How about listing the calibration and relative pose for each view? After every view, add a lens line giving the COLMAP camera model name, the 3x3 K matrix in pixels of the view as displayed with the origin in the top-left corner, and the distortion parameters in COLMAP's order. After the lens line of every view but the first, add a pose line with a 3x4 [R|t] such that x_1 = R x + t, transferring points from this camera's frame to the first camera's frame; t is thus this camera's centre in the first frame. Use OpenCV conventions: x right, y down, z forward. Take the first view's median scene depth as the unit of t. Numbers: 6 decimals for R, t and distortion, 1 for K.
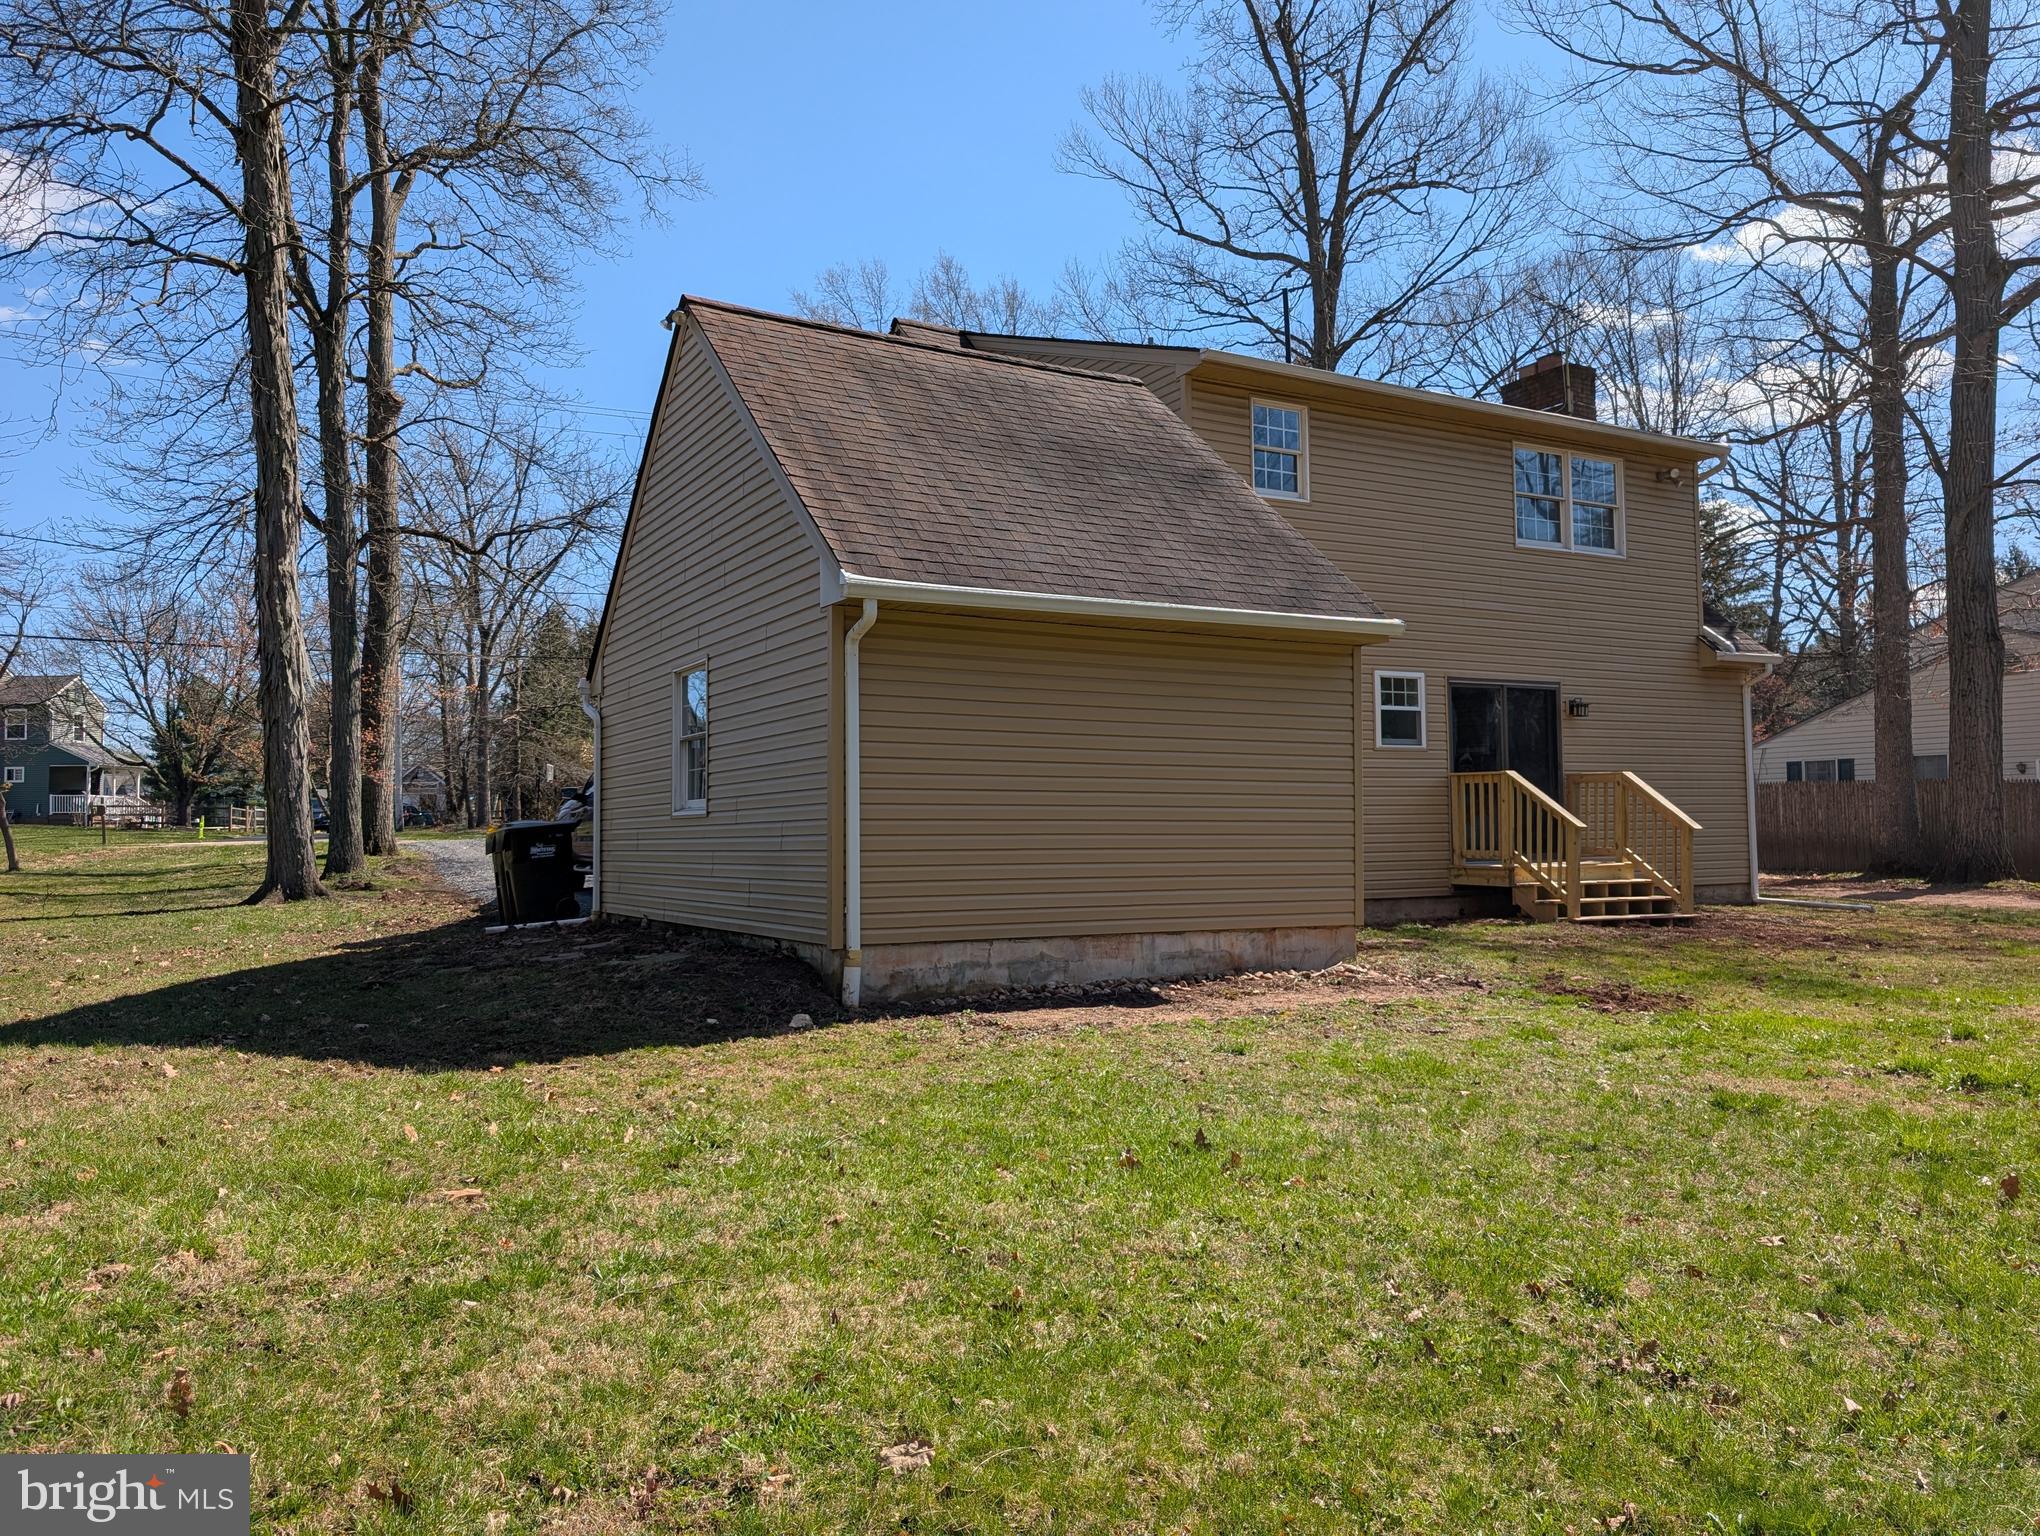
lens RADIAL K [[1493.8, 0, 1020.0], [0, 1493.8, 768.0], [0, 0, 1]] dist [0.051999, -0.009708]
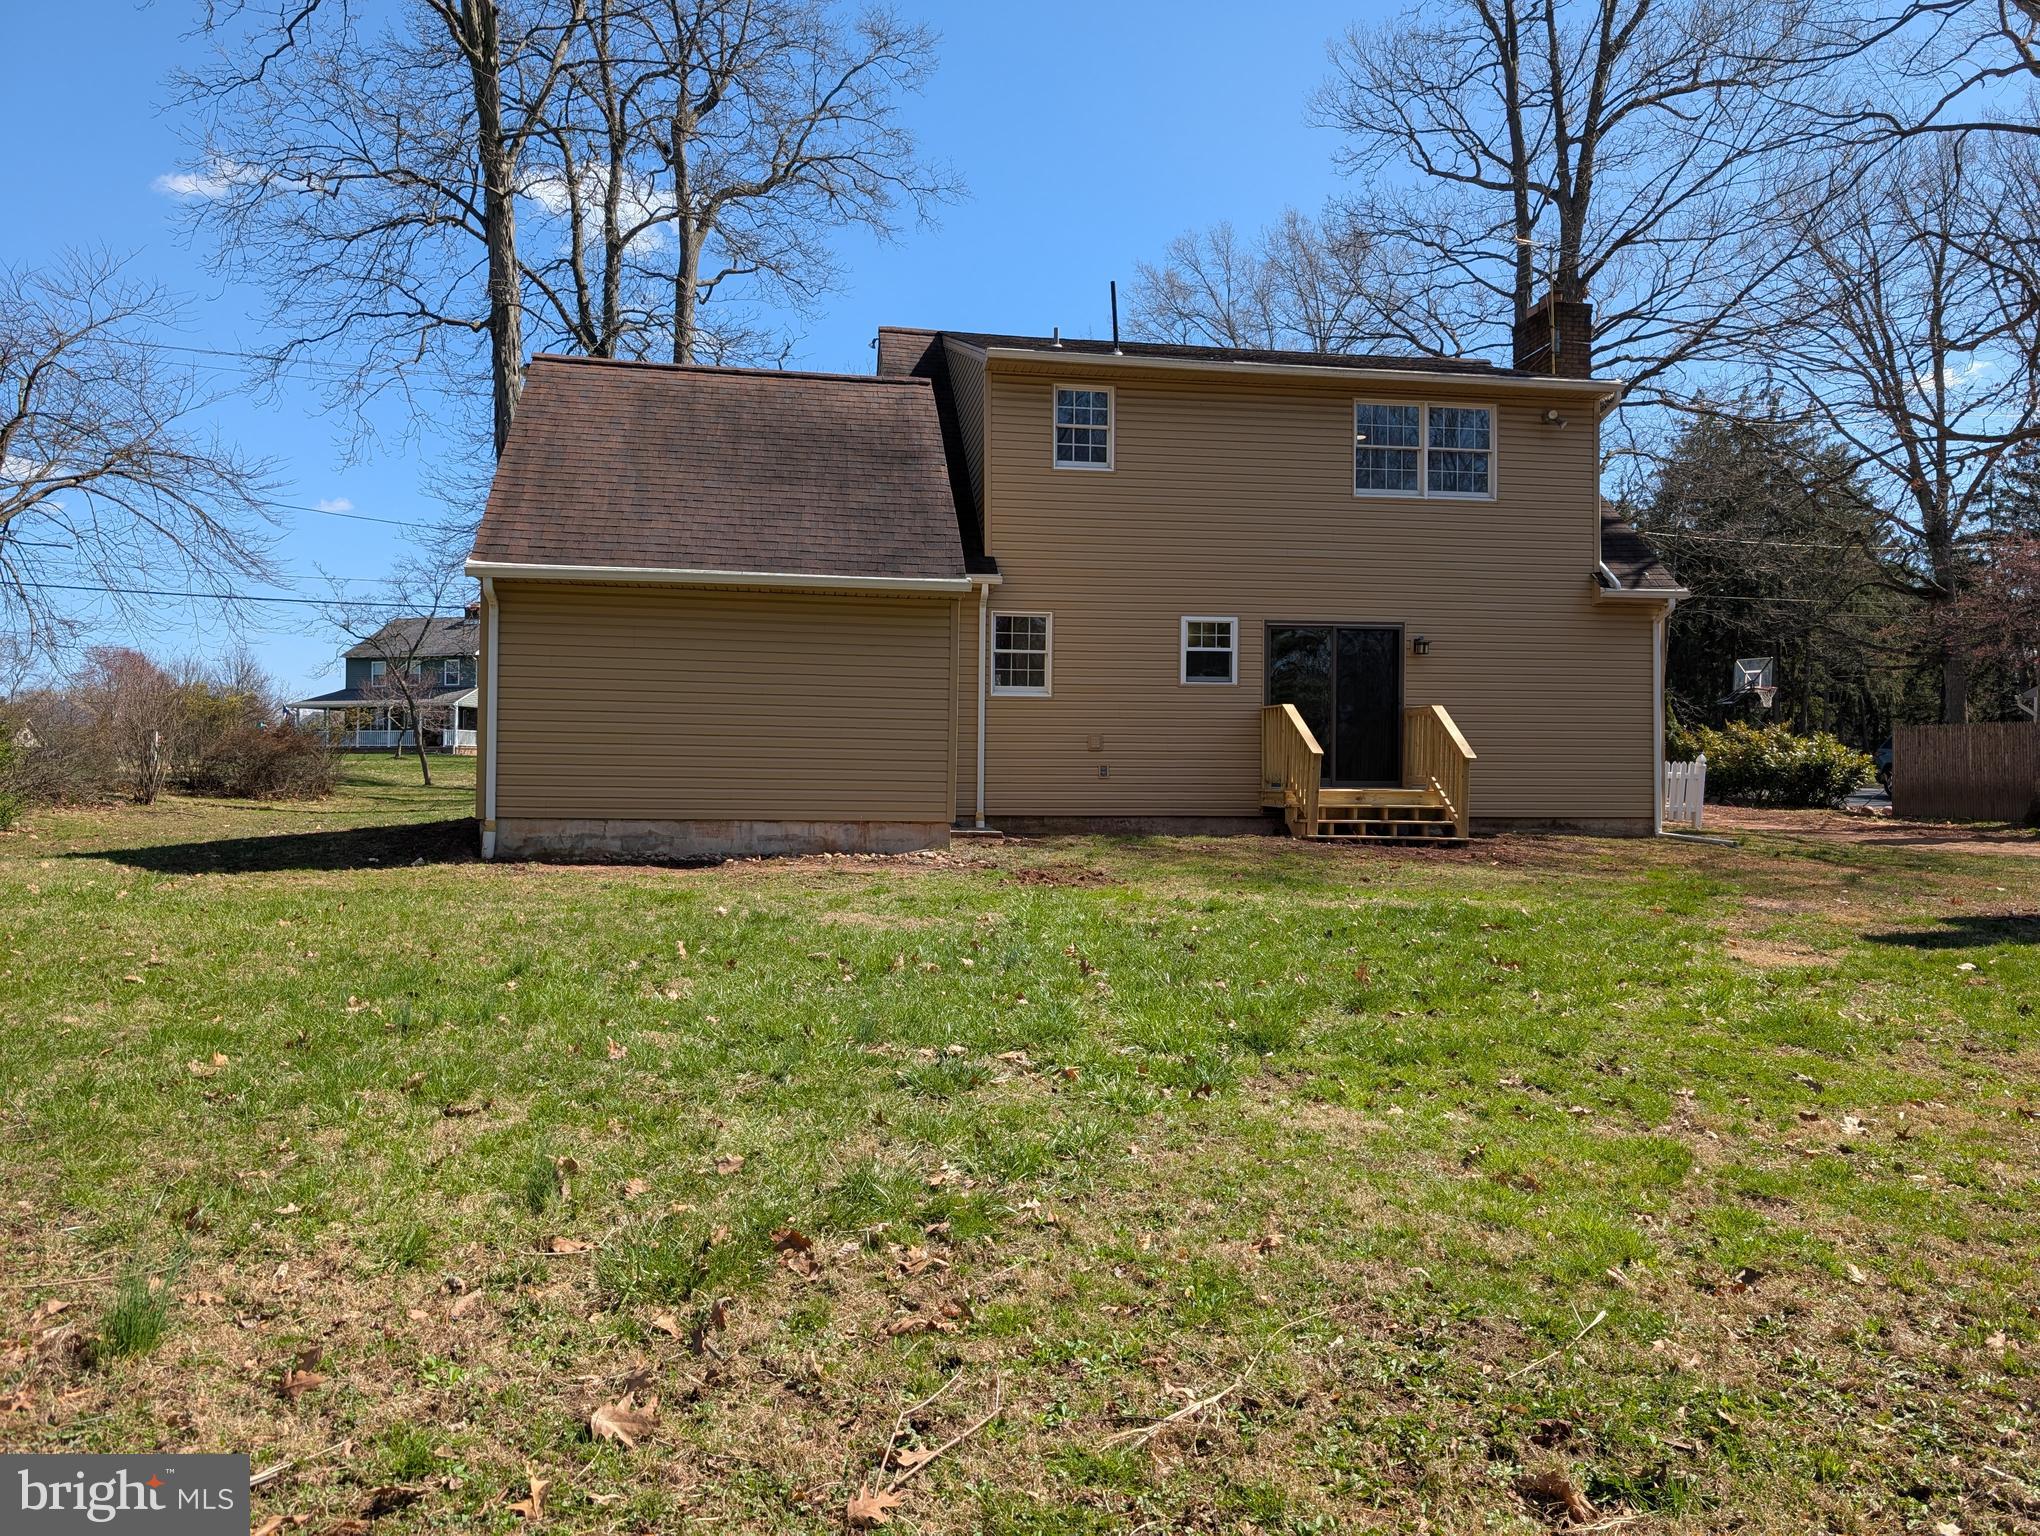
lens RADIAL K [[1493.8, 0, 1020.0], [0, 1493.8, 768.0], [0, 0, 1]] dist [0.051999, -0.009708]
pose [[0.940887, 0.013934, -0.338434, 0.496152], [-0.002520, 0.999414, 0.034143, 0.011452], [0.338711, -0.031272, 0.940370, -0.110604]]
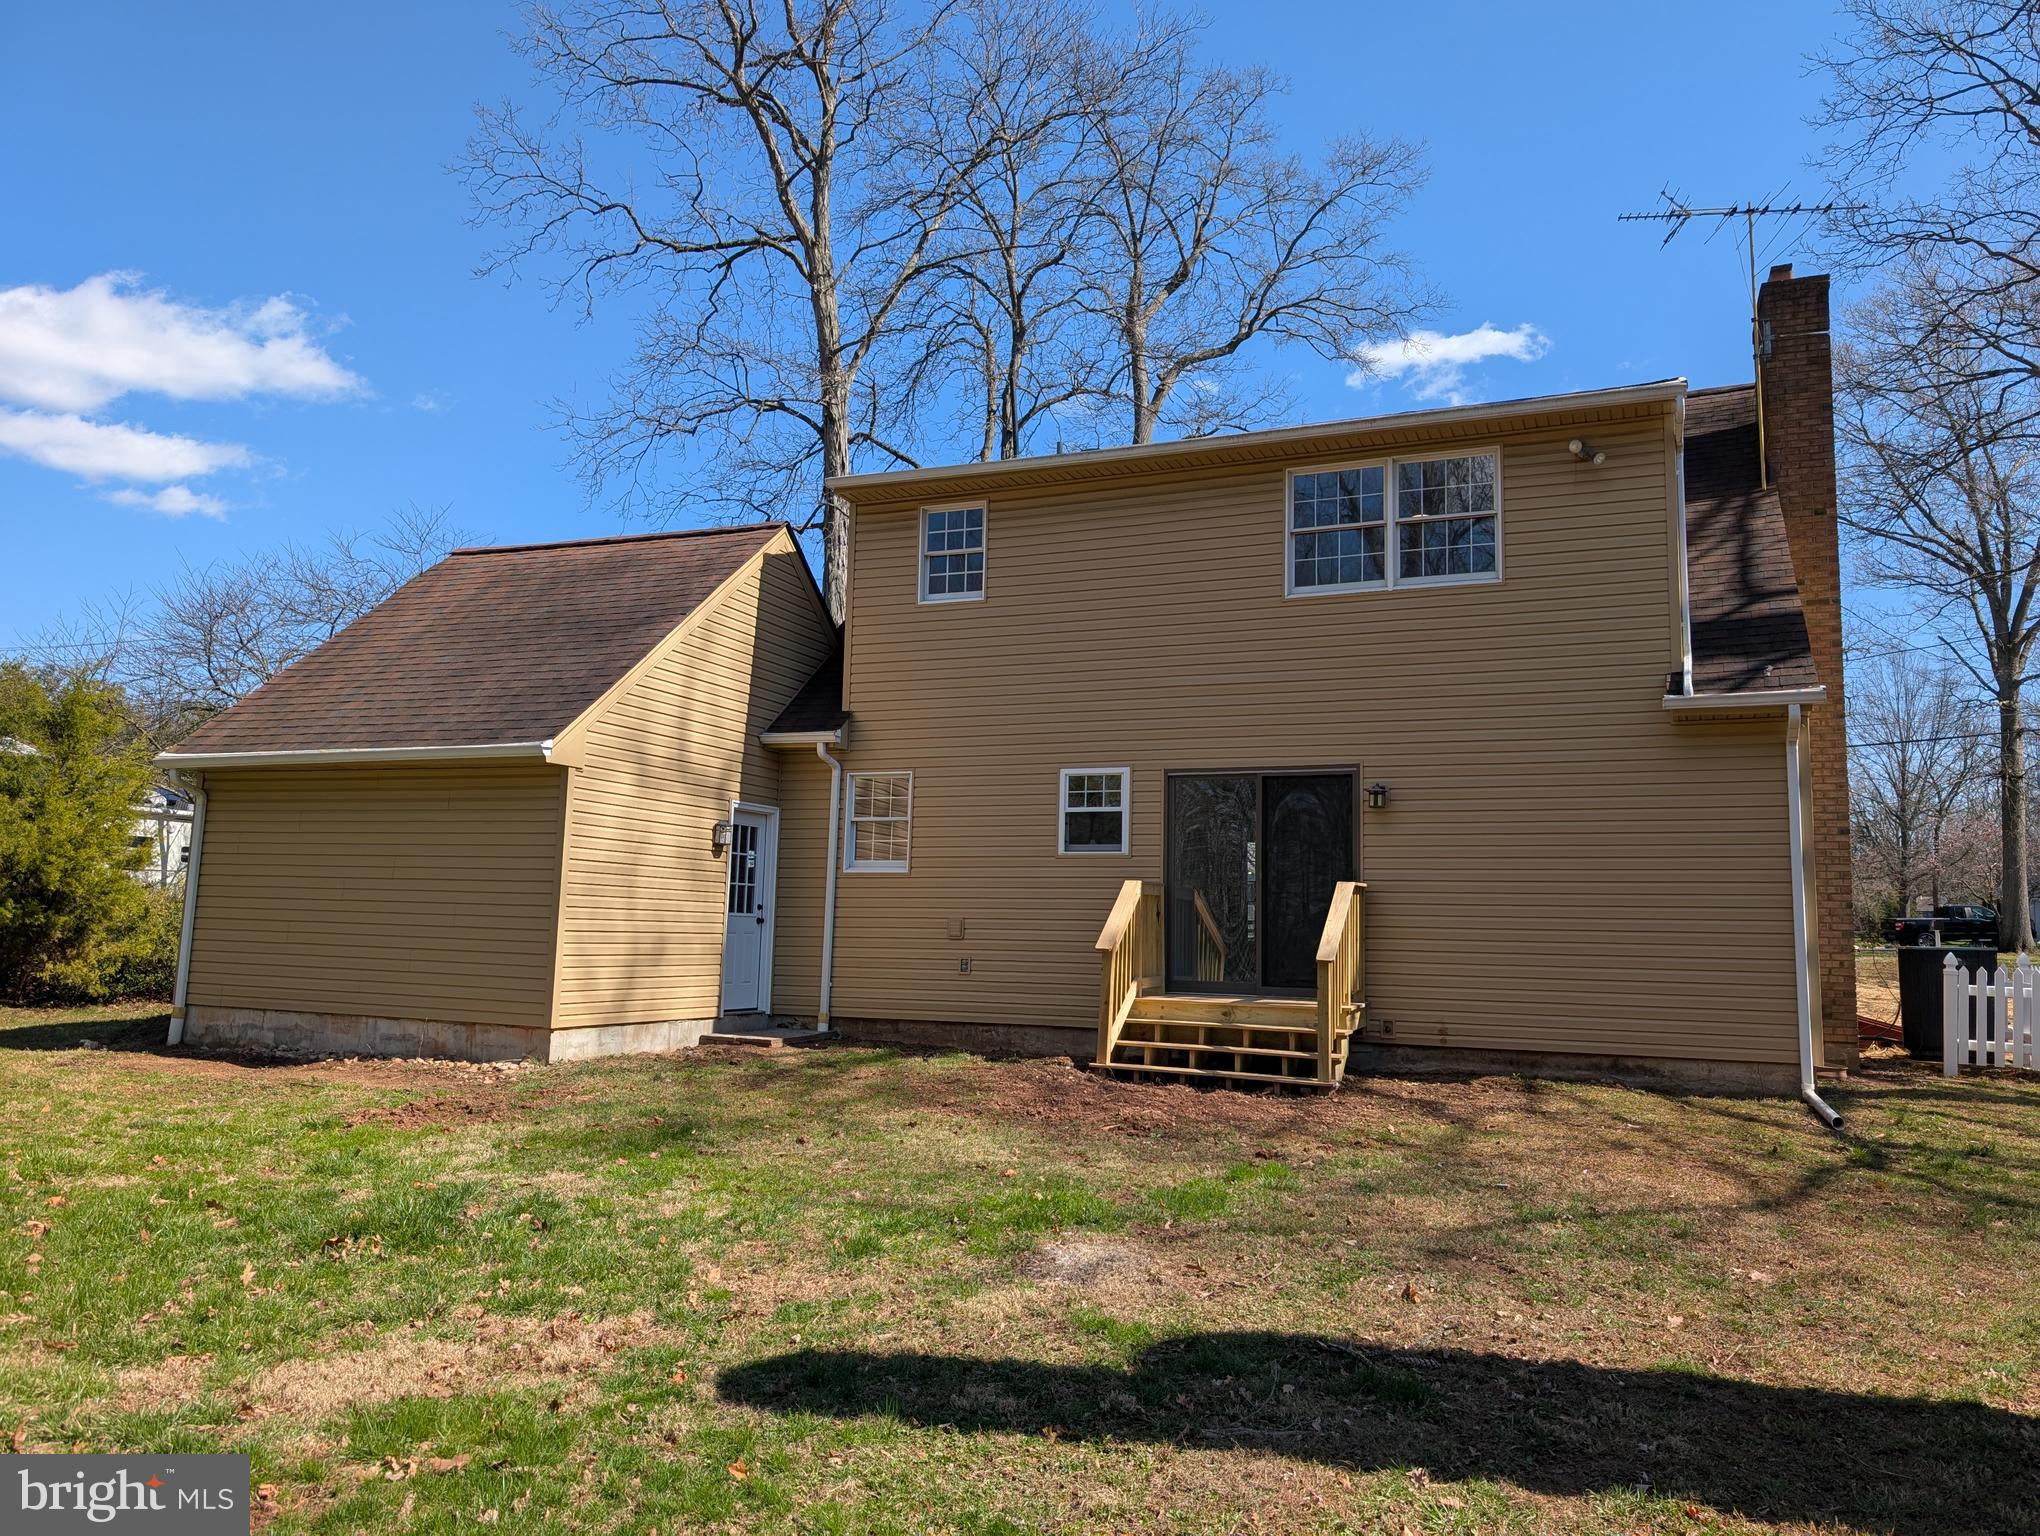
lens RADIAL K [[1491.0, 0, 1023.2], [0, 1491.0, 730.3], [0, 0, 1]] dist [0.073481, -0.112425]
pose [[0.603068, -0.083875, -0.793268, 0.915477], [0.003591, 0.994732, -0.102447, 0.003344], [0.797682, 0.058934, 0.600192, 0.433276]]
